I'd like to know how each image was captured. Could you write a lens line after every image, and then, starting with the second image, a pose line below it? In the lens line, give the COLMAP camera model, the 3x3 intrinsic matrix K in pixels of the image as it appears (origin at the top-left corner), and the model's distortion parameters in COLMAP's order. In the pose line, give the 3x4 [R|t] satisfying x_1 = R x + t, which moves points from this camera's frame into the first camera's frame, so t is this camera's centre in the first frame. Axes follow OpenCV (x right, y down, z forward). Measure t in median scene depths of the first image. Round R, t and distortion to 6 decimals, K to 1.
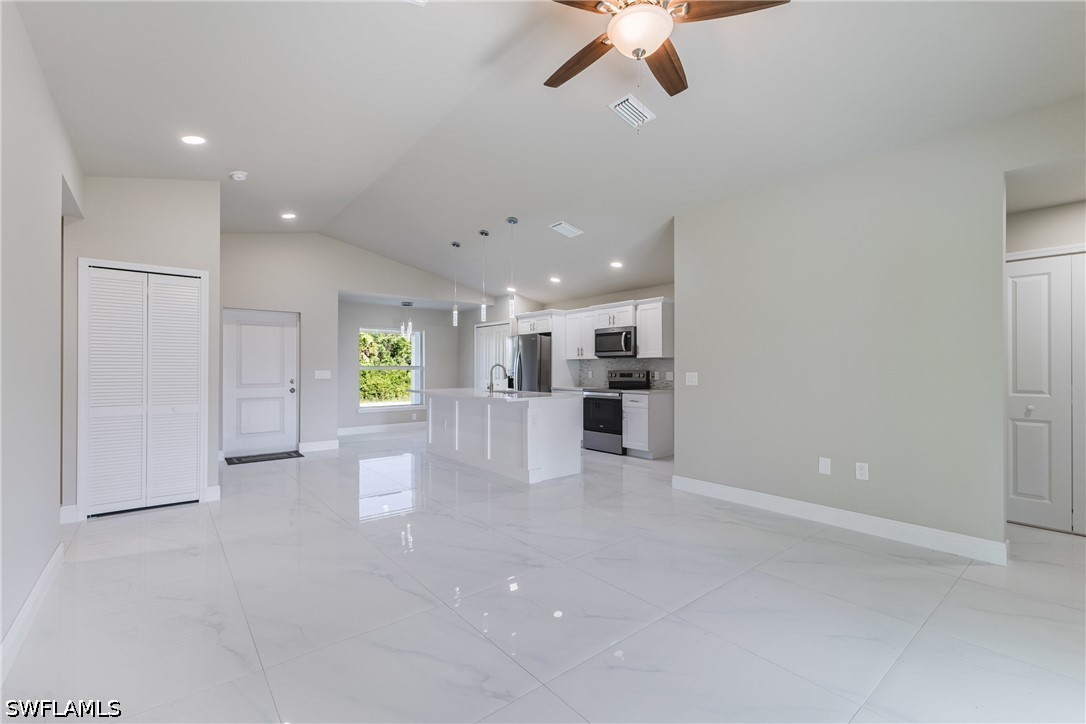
lens RADIAL K [[467.2, 0, 545.5], [0, 467.2, 361.9], [0, 0, 1]] dist [0.009971, 0.000242]
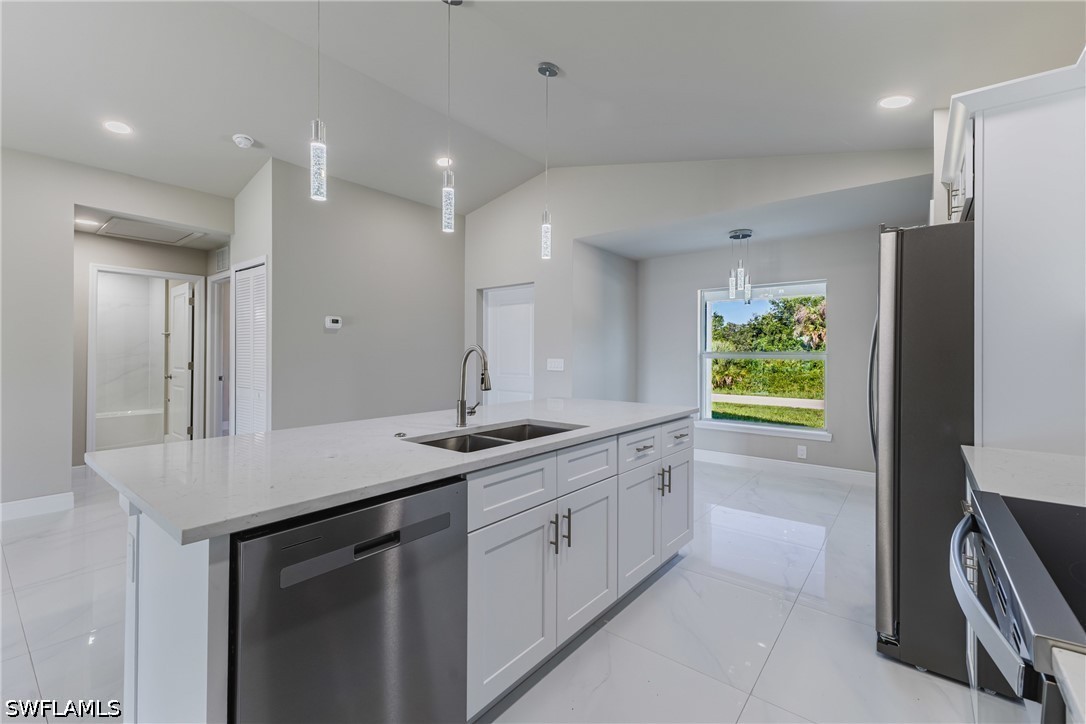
lens RADIAL K [[463.1, 0, 541.5], [0, 463.1, 352.0], [0, 0, 1]] dist [0.010781, 0.000056]
pose [[0.204990, -0.000581, -0.978764, 0.198801], [0.010801, 0.999940, 0.001669, 0.006393], [0.978704, -0.010914, 0.204984, 0.800538]]
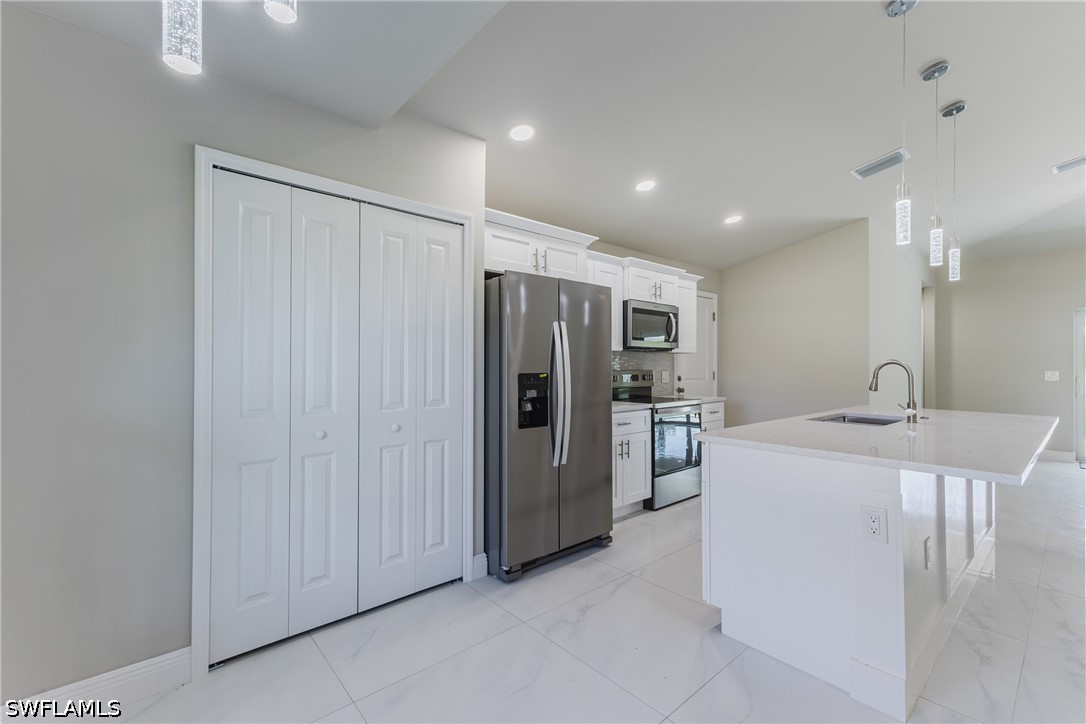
lens RADIAL K [[467.2, 0, 545.5], [0, 467.2, 361.9], [0, 0, 1]] dist [0.009971, 0.000242]
pose [[-0.039157, 0.006715, 0.999211, -0.458791], [-0.014609, 0.999867, -0.007292, 0.012629], [-0.999126, -0.014883, -0.039054, 1.121575]]
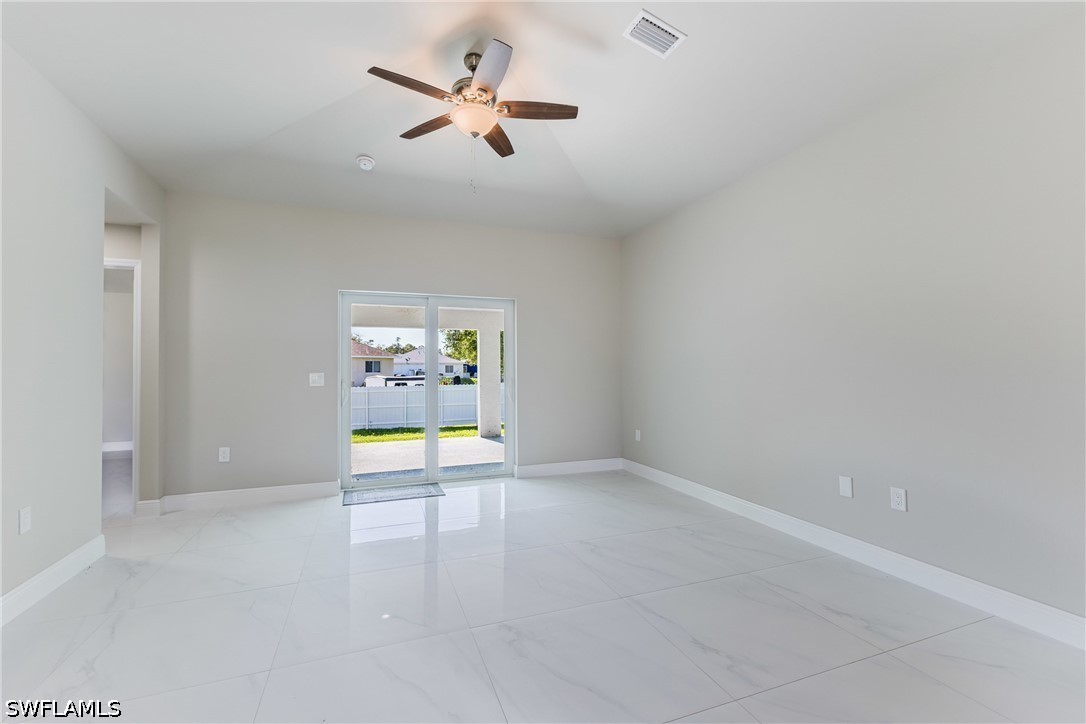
lens RADIAL K [[467.2, 0, 545.5], [0, 467.2, 361.9], [0, 0, 1]] dist [0.009971, 0.000242]
pose [[-0.949668, 0.008082, 0.313155, -0.125912], [0.002559, 0.999834, -0.018044, 0.007176], [-0.313249, -0.016334, -0.949531, 0.672788]]
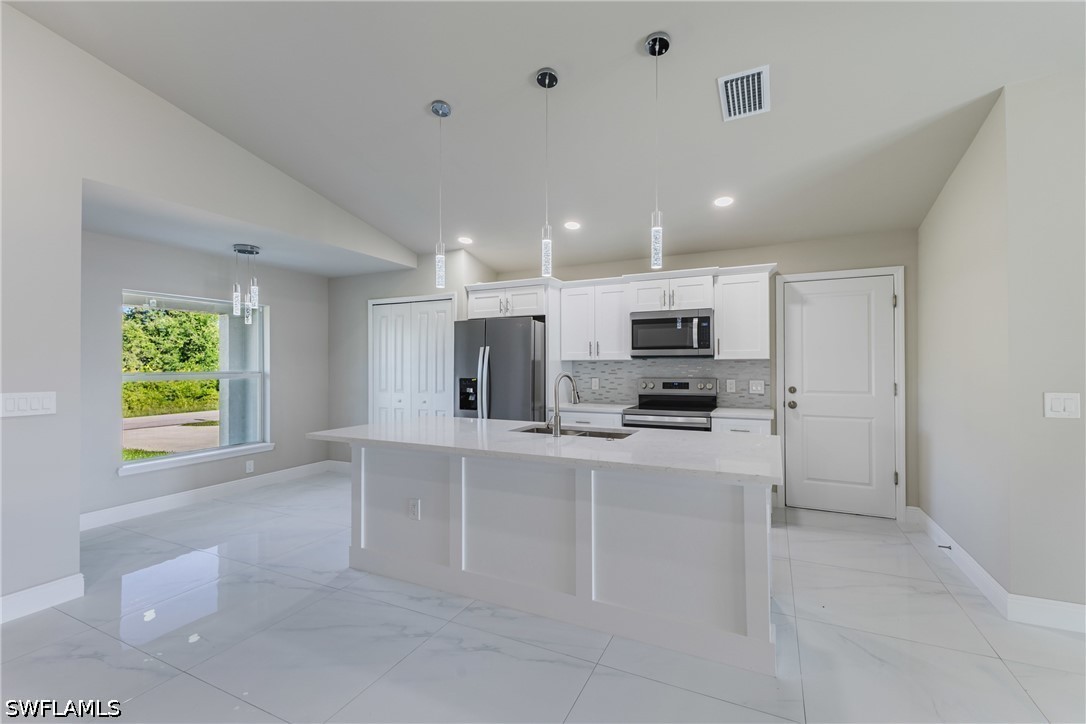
lens RADIAL K [[467.2, 0, 545.5], [0, 467.2, 361.9], [0, 0, 1]] dist [0.009971, 0.000242]
pose [[0.906829, -0.000580, 0.421499, -0.257751], [-0.002078, 0.999981, 0.005846, -0.007508], [-0.421494, -0.006178, 0.906810, 0.481963]]
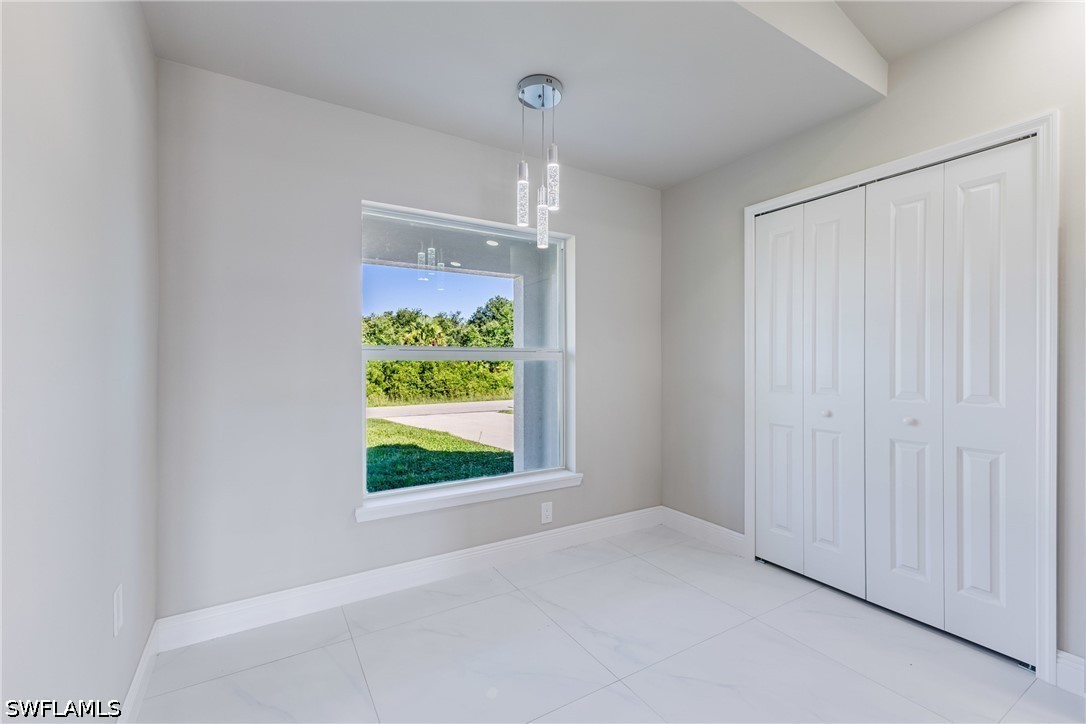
lens RADIAL K [[467.2, 0, 545.5], [0, 467.2, 361.9], [0, 0, 1]] dist [0.009971, 0.000242]
pose [[0.990486, 0.001176, -0.137608, -0.307380], [0.000684, 0.999909, 0.013469, 0.017609], [0.137611, -0.013435, 0.990395, 0.895932]]
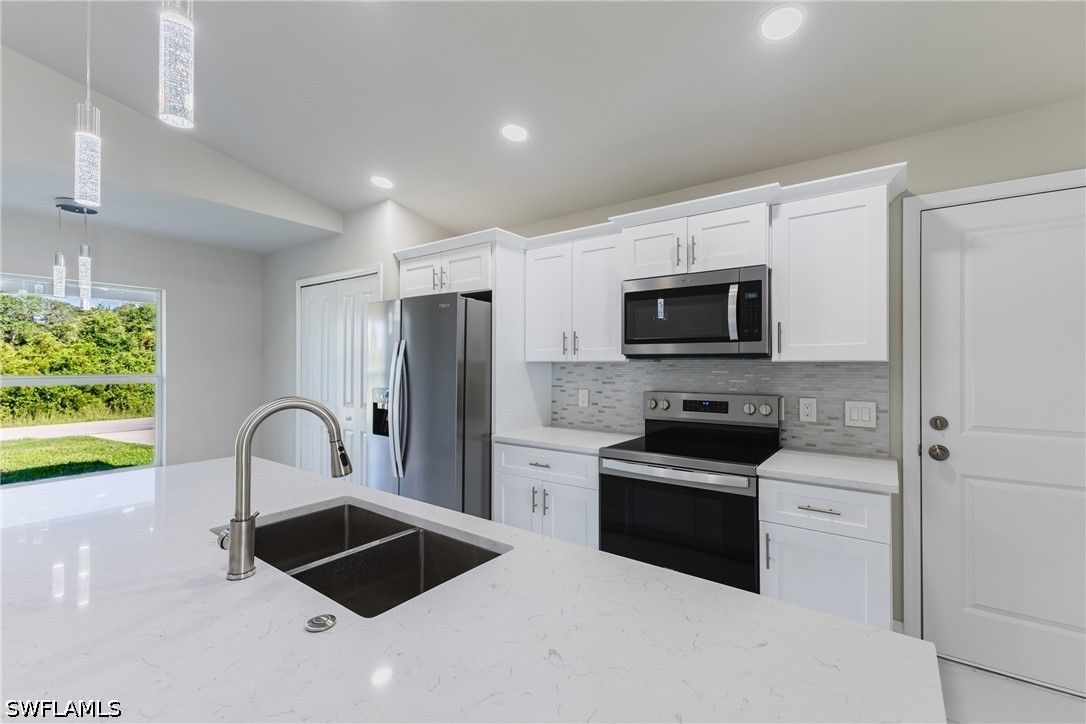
lens RADIAL K [[467.2, 0, 545.5], [0, 467.2, 361.9], [0, 0, 1]] dist [0.009971, 0.000242]
pose [[0.968132, 0.001870, 0.250432, -0.043454], [-0.004343, 0.999947, 0.009322, -0.009674], [-0.250401, -0.010112, 0.968089, 0.659278]]
